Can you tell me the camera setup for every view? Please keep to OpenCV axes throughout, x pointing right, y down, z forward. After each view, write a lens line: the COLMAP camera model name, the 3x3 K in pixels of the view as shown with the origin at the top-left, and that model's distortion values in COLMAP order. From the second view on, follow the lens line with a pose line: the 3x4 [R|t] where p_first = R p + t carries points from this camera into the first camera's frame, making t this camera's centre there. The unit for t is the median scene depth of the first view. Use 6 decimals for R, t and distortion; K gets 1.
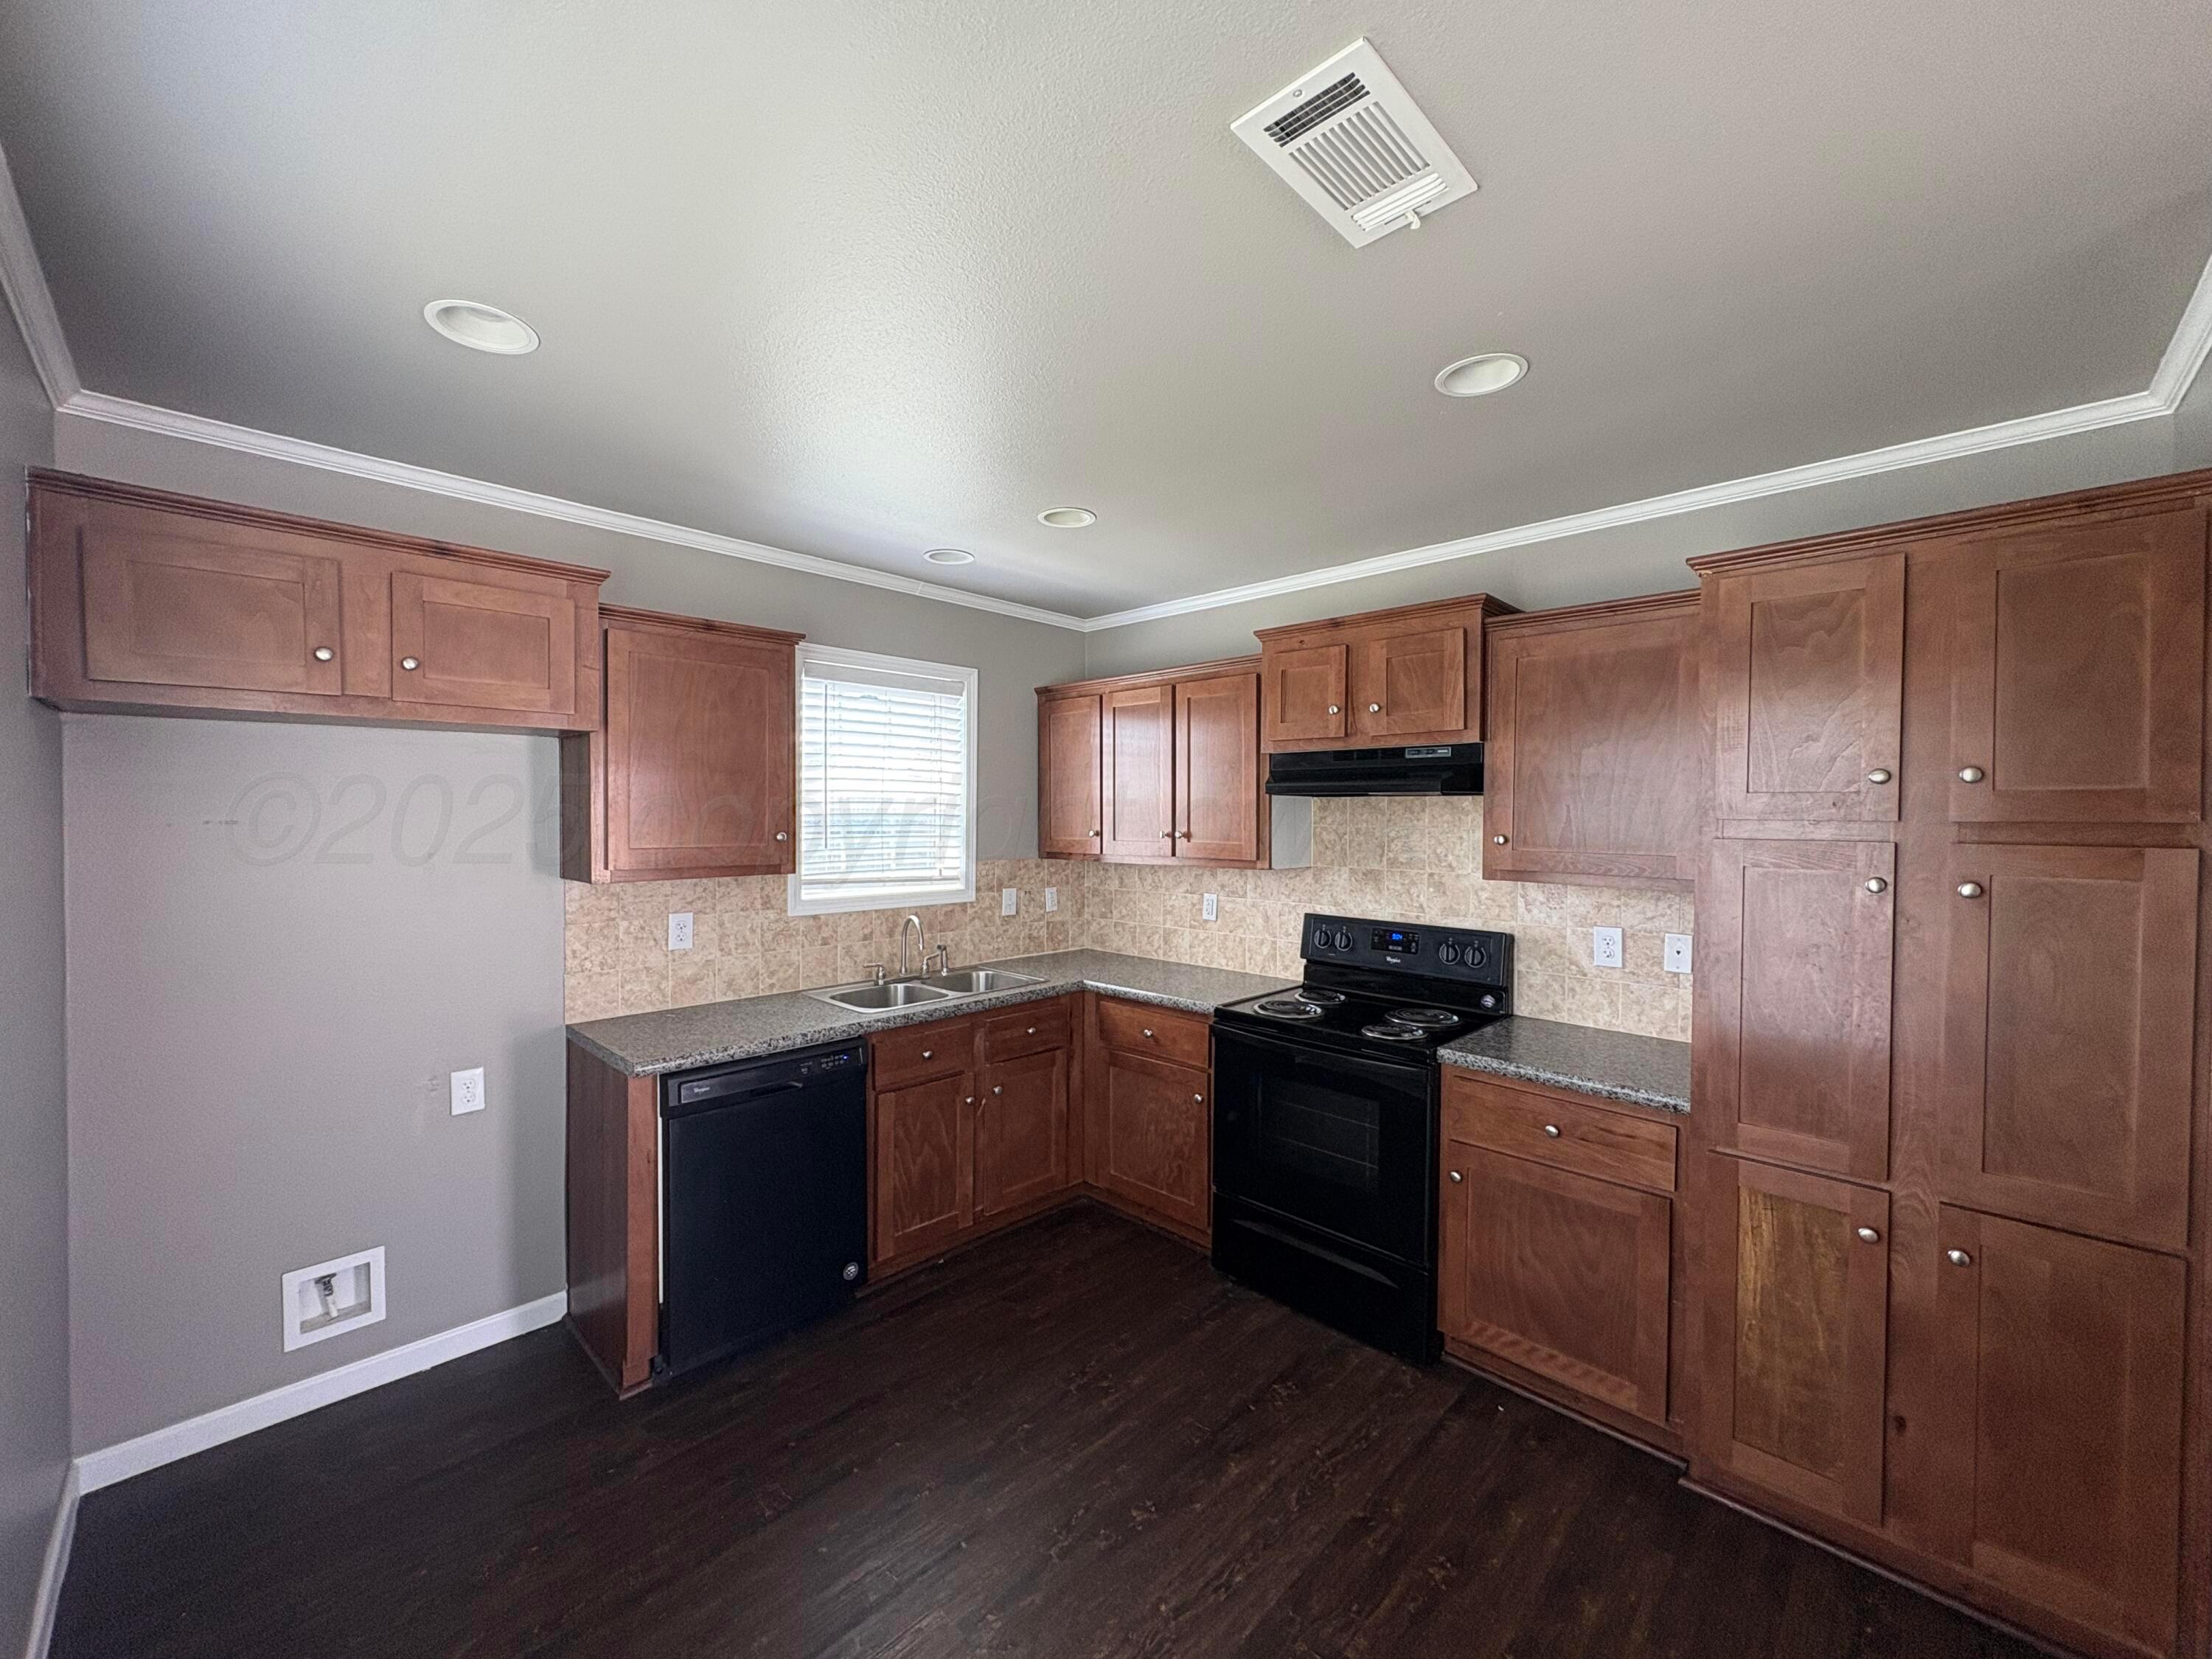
lens RADIAL K [[888.3, 0, 1110.2], [0, 888.3, 822.8], [0, 0, 1]] dist [-0.002465, -0.000504]
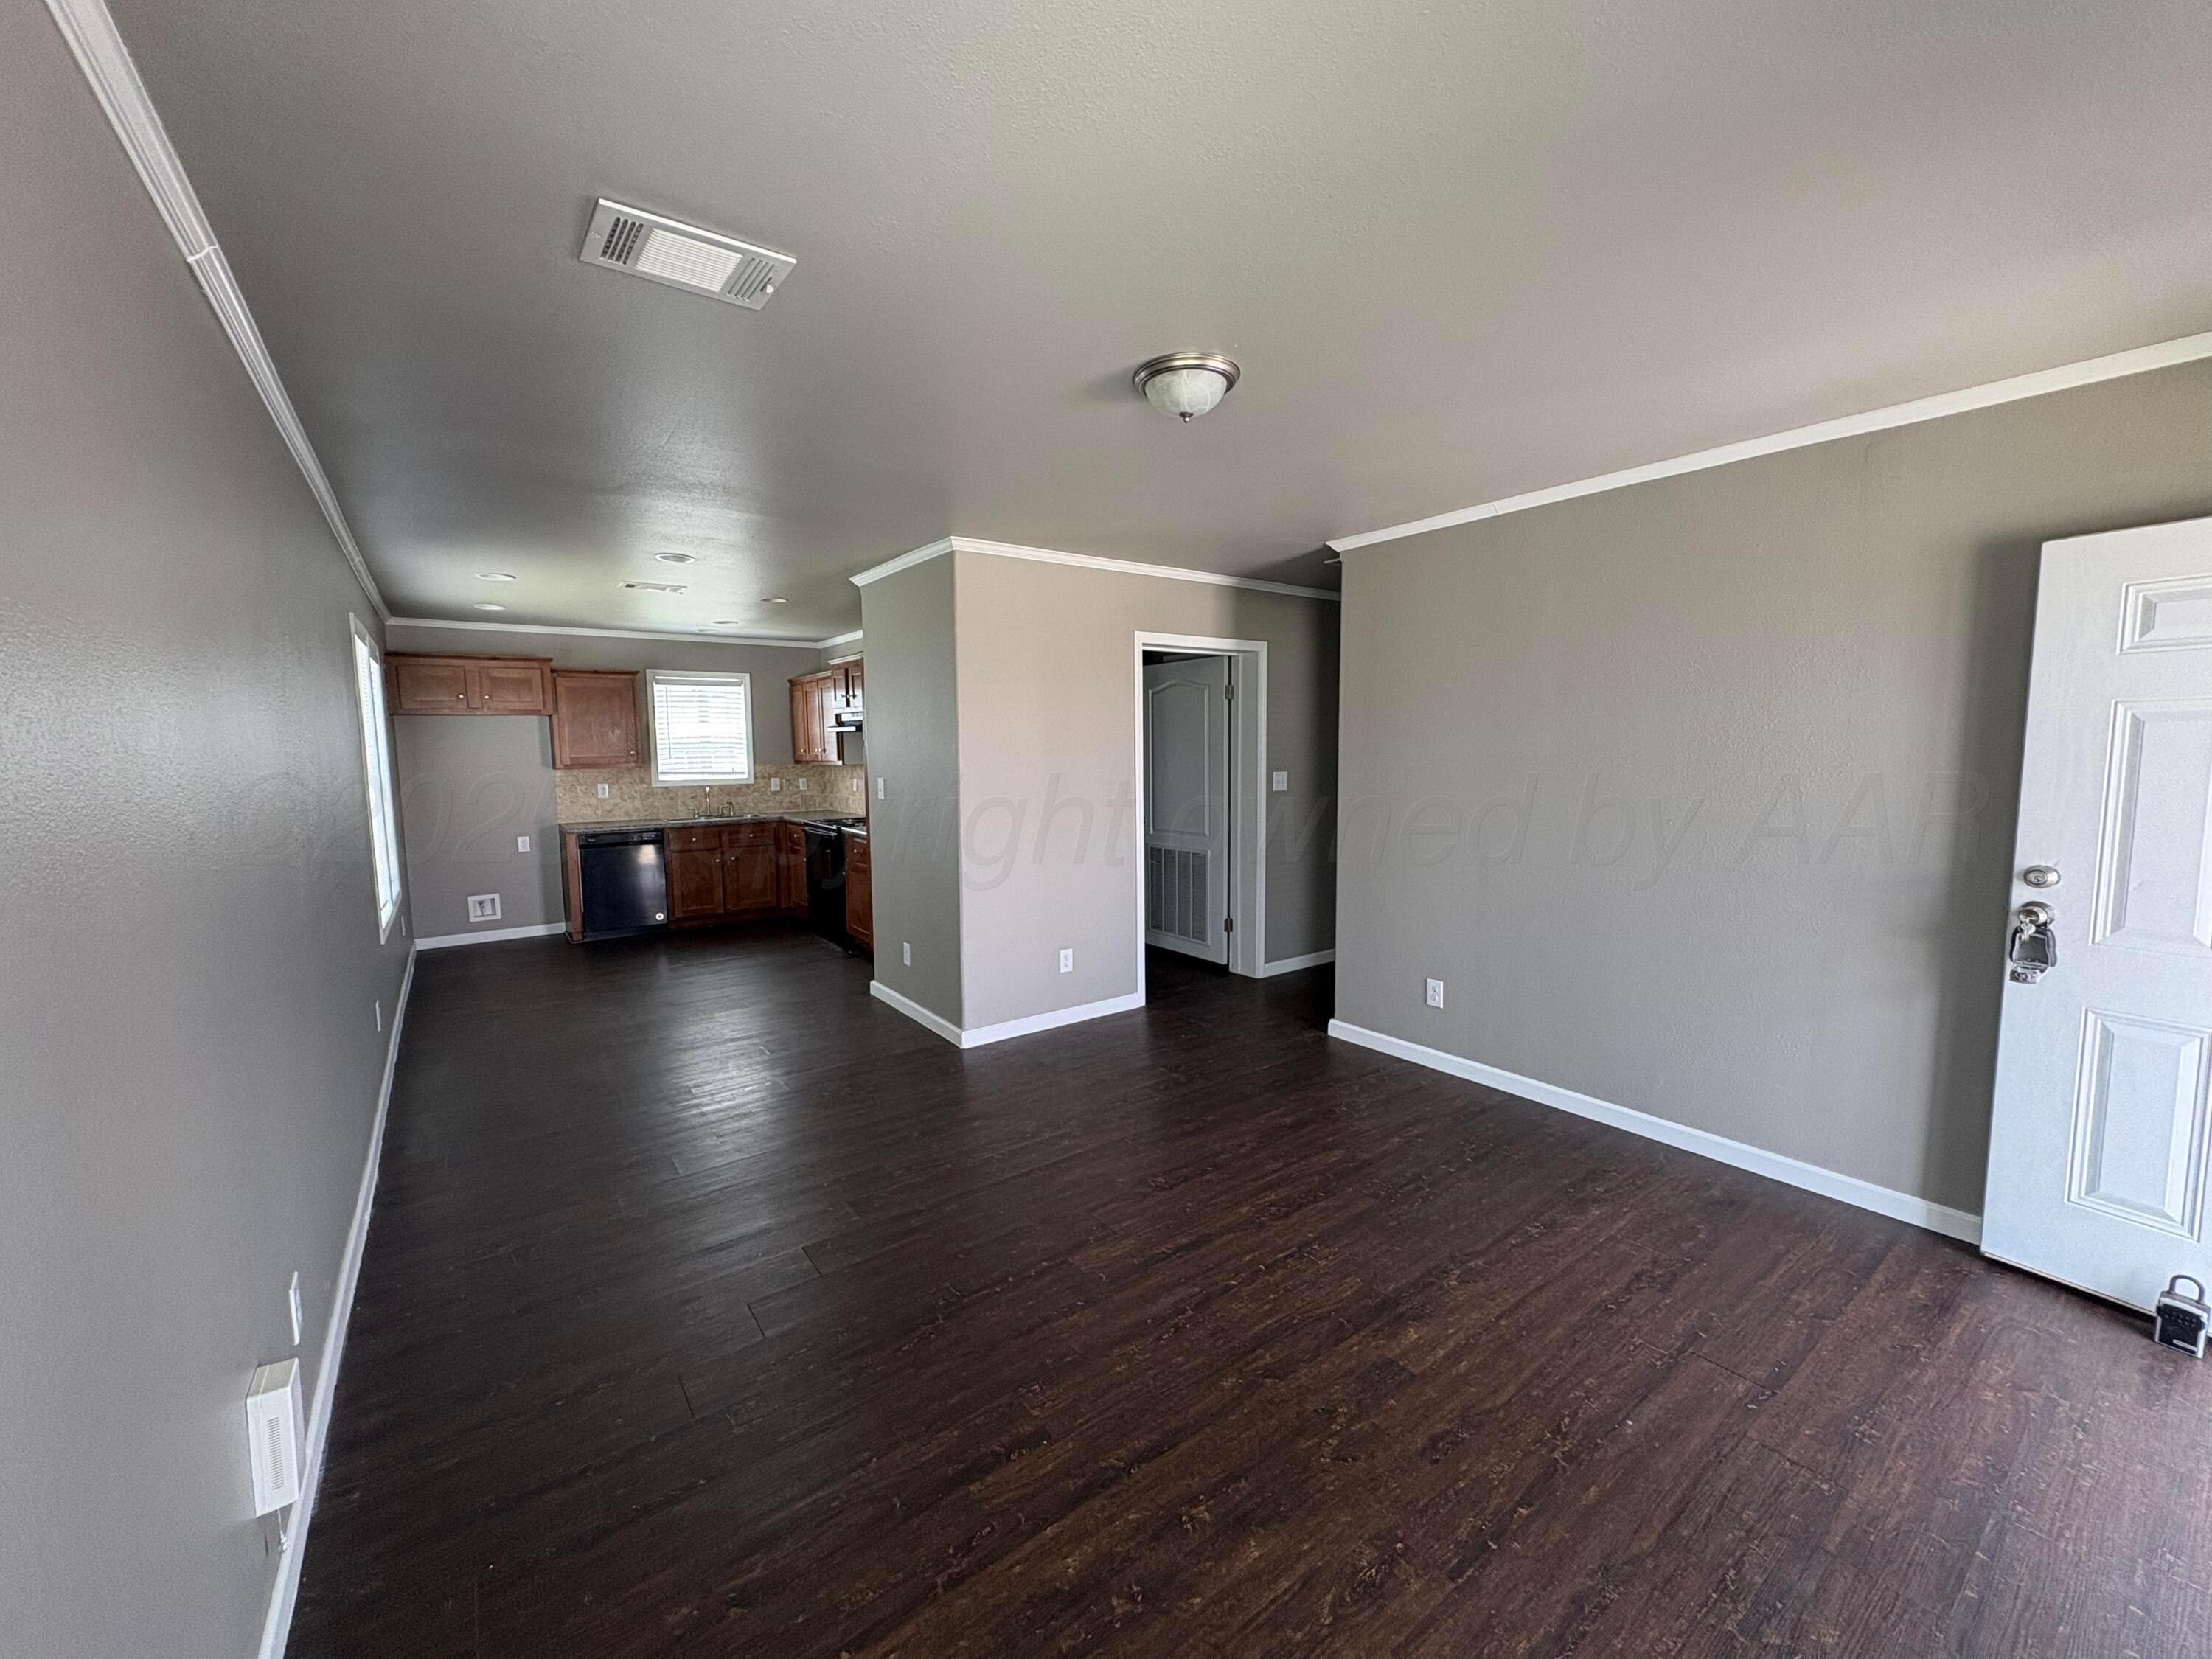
lens RADIAL K [[888.3, 0, 1103.3], [0, 888.3, 825.9], [0, 0, 1]] dist [-0.002465, -0.000504]
pose [[0.987347, -0.001818, -0.158566, 1.395319], [0.014969, 0.996538, 0.081782, 0.039087], [0.157869, -0.083121, 0.983955, -1.337915]]
